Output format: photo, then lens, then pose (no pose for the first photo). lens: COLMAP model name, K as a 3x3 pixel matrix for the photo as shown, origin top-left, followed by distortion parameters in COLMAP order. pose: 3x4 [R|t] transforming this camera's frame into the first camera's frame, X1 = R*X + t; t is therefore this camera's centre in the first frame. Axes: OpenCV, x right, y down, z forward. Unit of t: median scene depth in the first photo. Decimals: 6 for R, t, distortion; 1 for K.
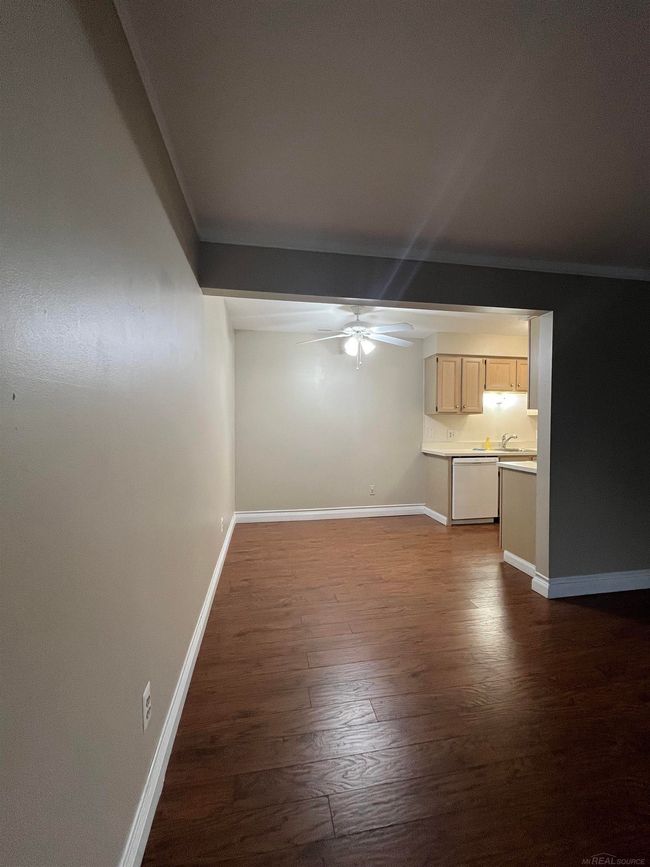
lens RADIAL K [[349.0, 0, 322.9], [0, 349.0, 426.6], [0, 0, 1]] dist [0.000483, -0.000007]
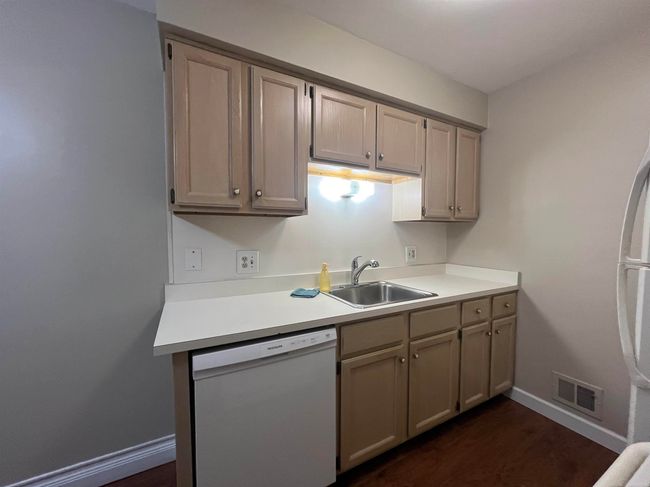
lens RADIAL K [[261.6, 0, 324.7], [0, 261.6, 245.1], [0, 0, 1]] dist [0.000483, -0.000007]
pose [[0.949718, -0.020914, 0.312407, 0.370902], [0.009917, 0.999275, 0.036749, -0.009815], [-0.312949, -0.031803, 0.949237, 0.675650]]
